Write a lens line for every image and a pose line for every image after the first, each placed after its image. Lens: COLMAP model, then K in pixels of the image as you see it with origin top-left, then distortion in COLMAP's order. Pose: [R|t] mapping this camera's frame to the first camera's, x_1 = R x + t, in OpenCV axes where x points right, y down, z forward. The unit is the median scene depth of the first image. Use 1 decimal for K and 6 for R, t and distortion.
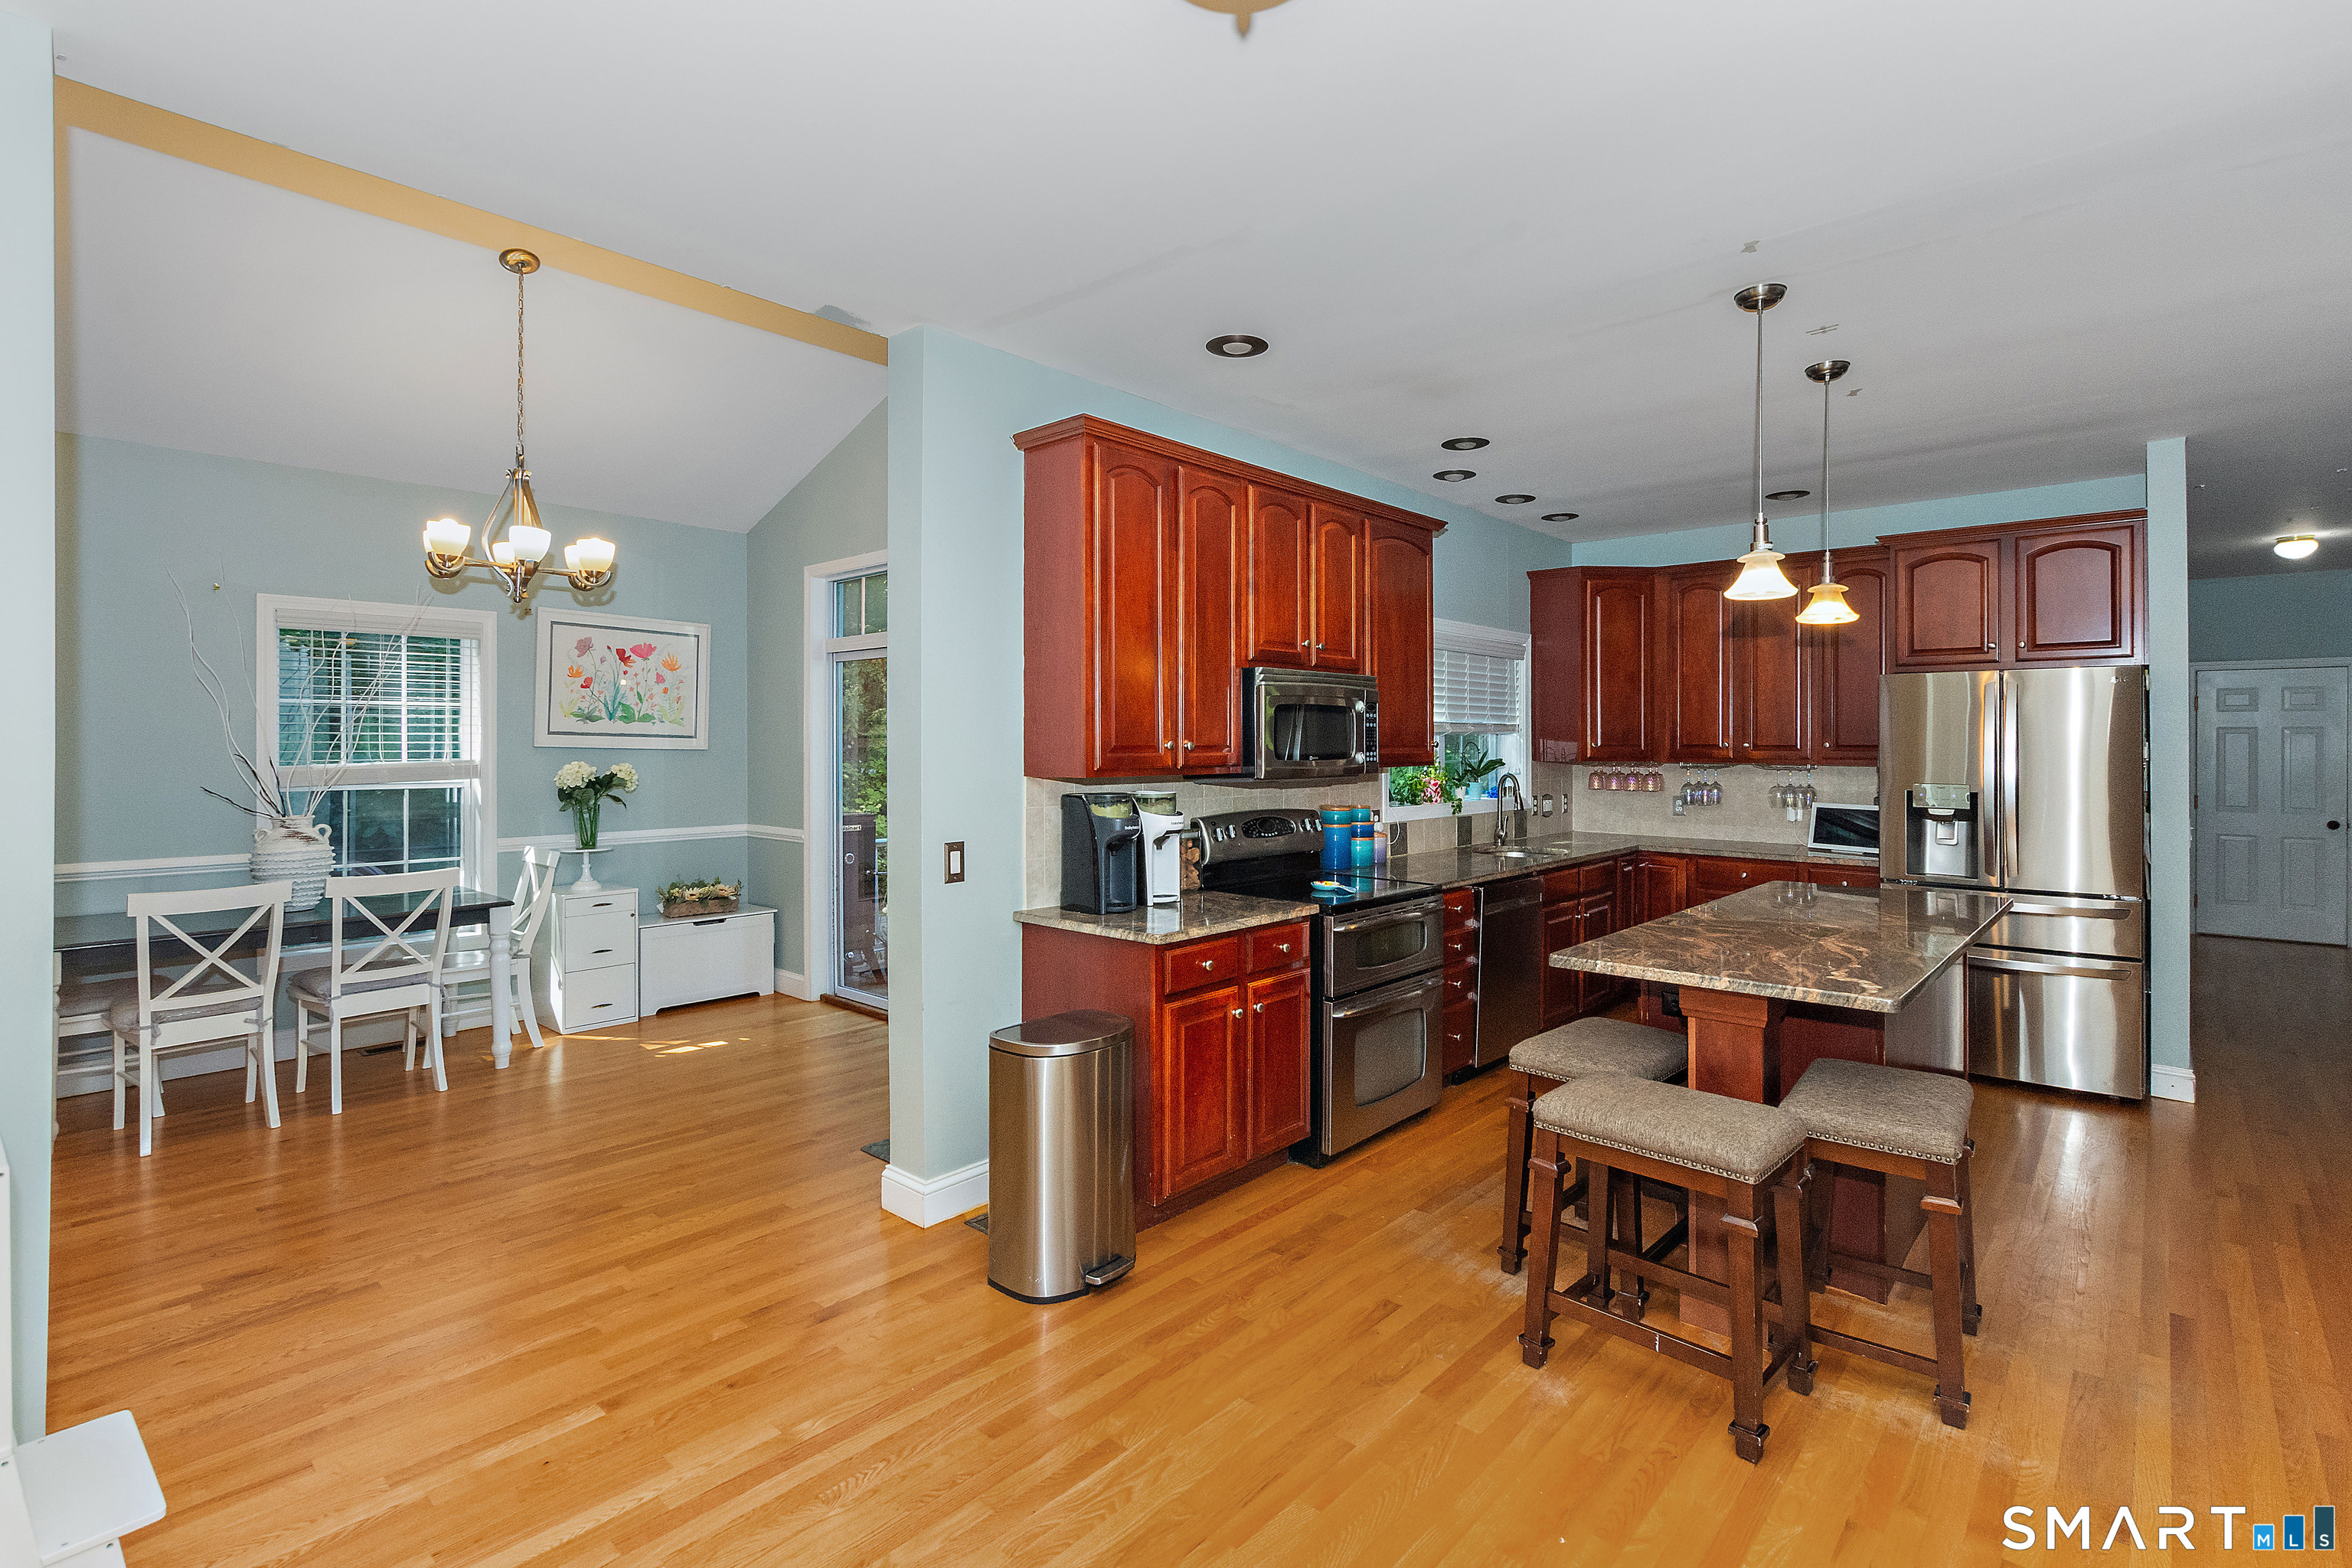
lens RADIAL K [[1096.8, 0, 1191.7], [0, 1096.8, 731.8], [0, 0, 1]] dist [0.000560, -0.000212]
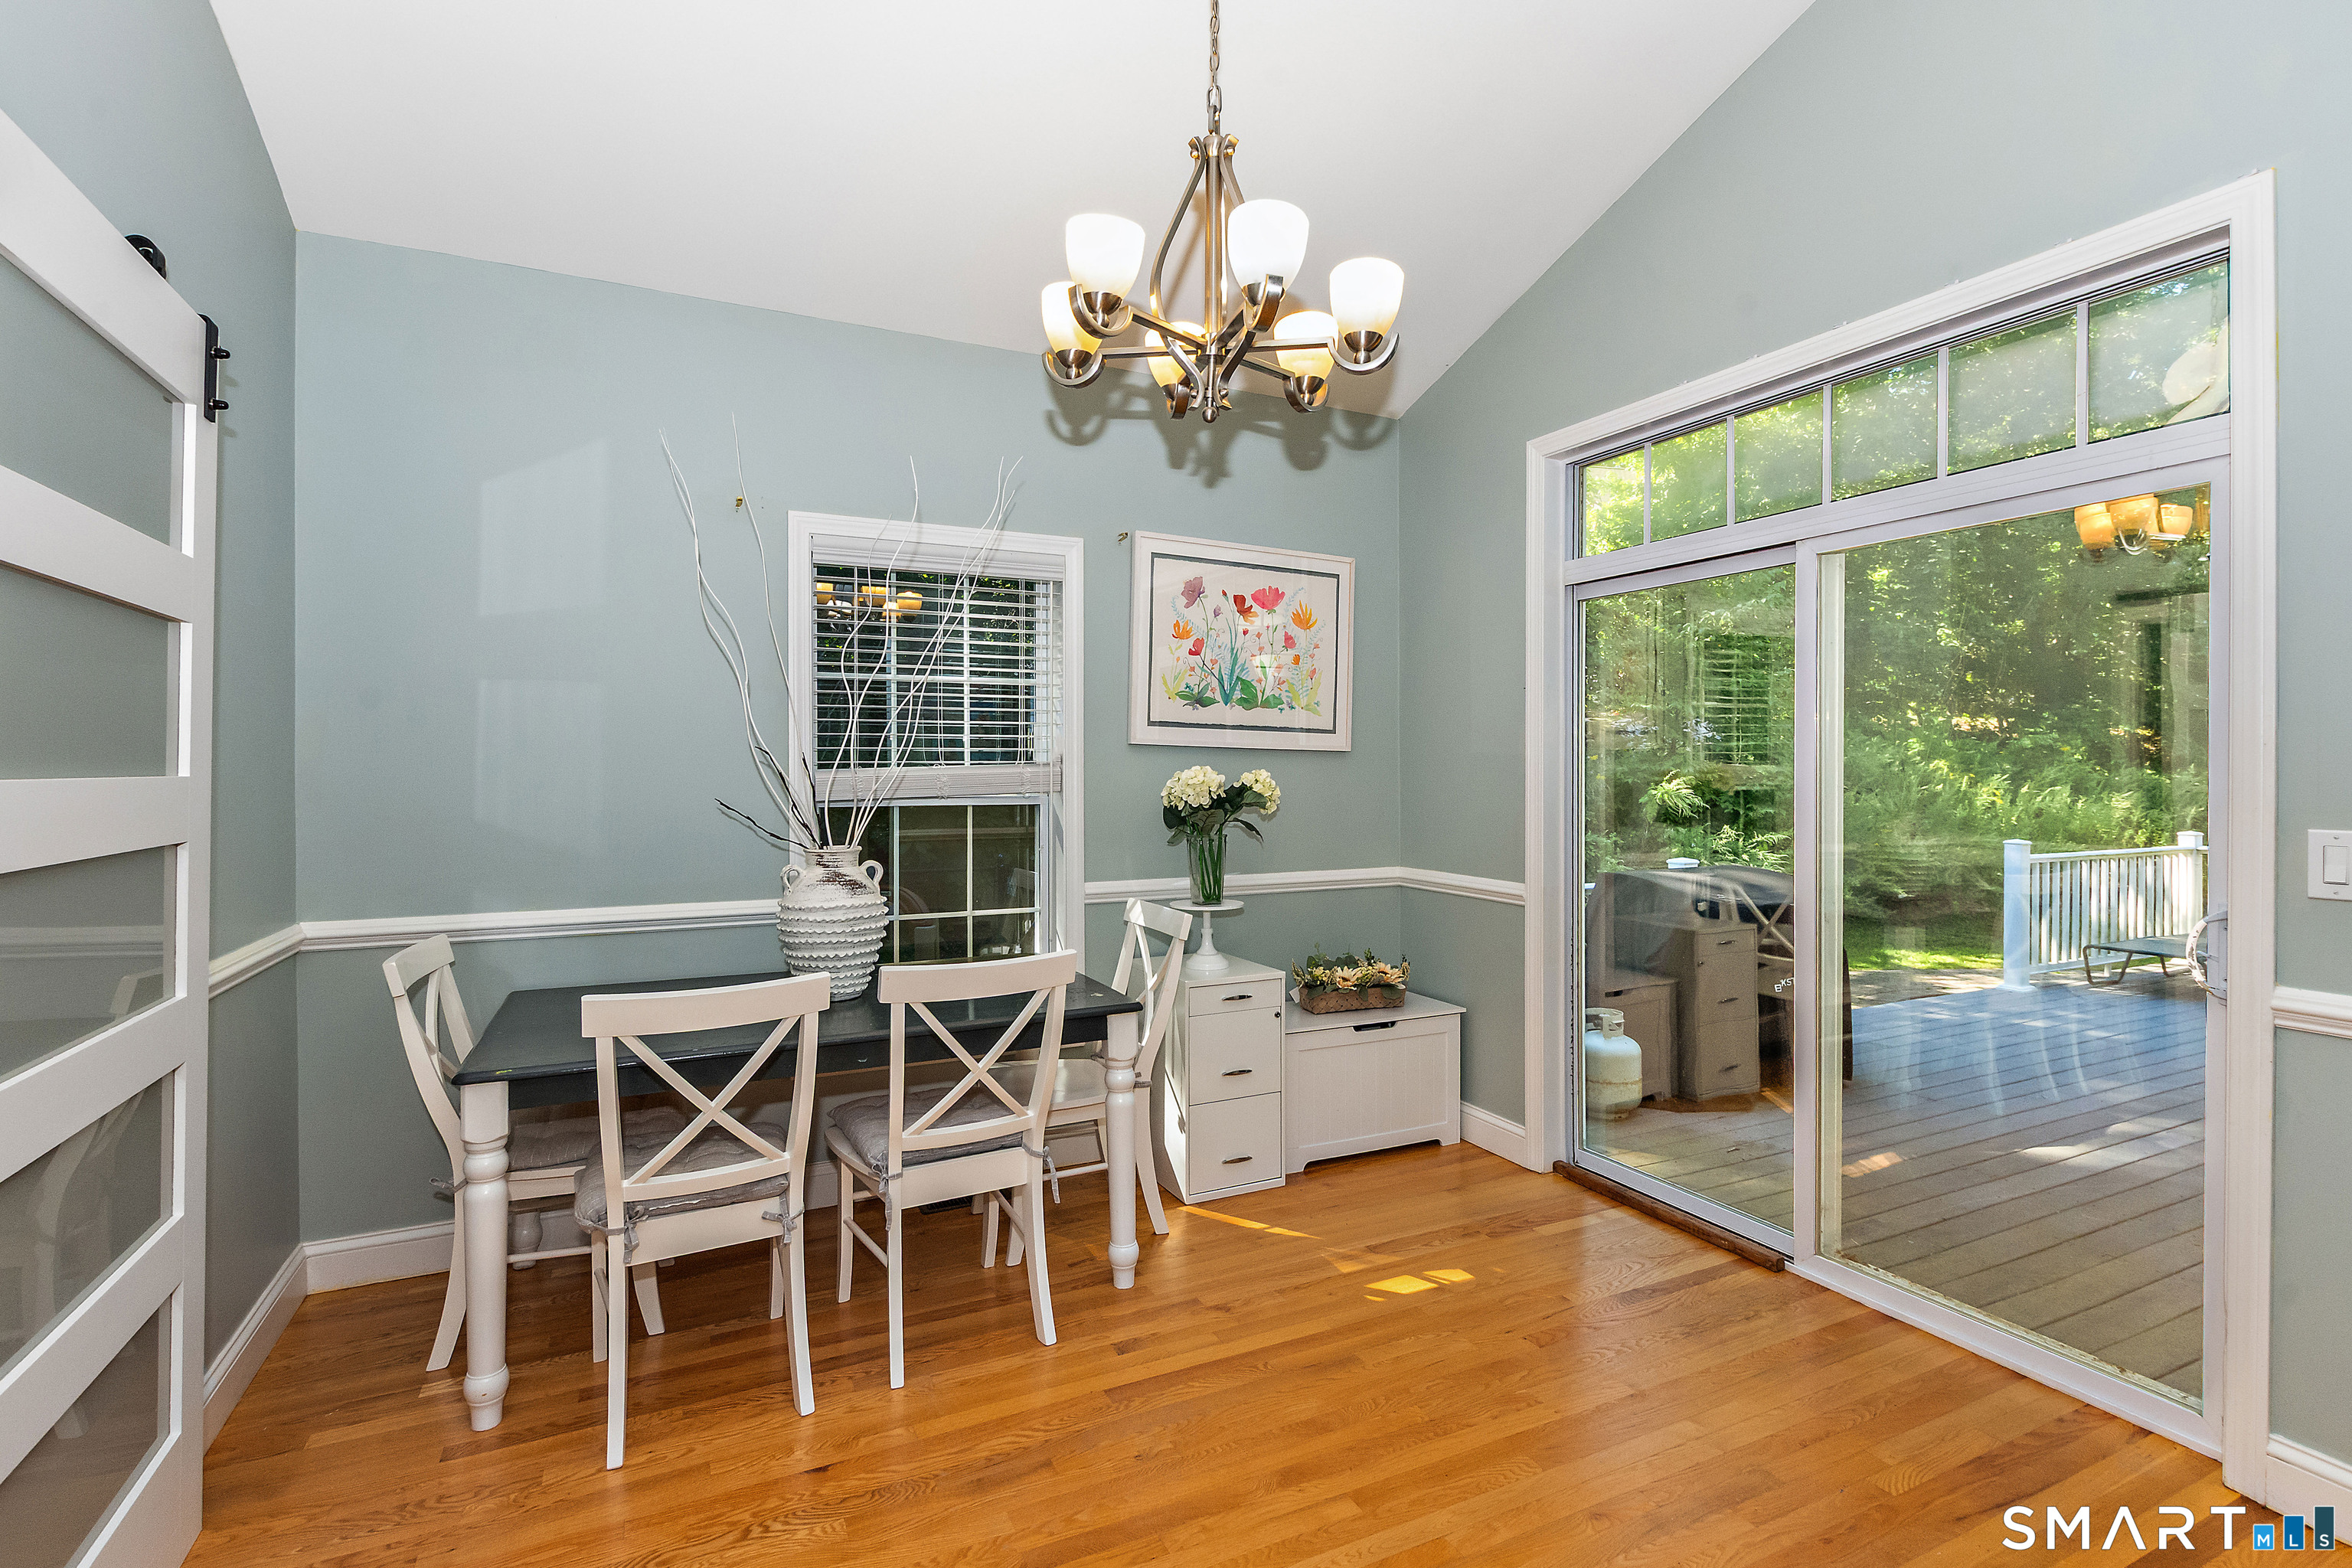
lens RADIAL K [[1089.8, 0, 1170.3], [0, 1089.8, 758.4], [0, 0, 1]] dist [0.000266, -0.000140]
pose [[0.924667, -0.001902, -0.380772, -0.335956], [0.002835, 0.999994, 0.001887, 0.021583], [0.380767, -0.002824, 0.924667, 0.414311]]
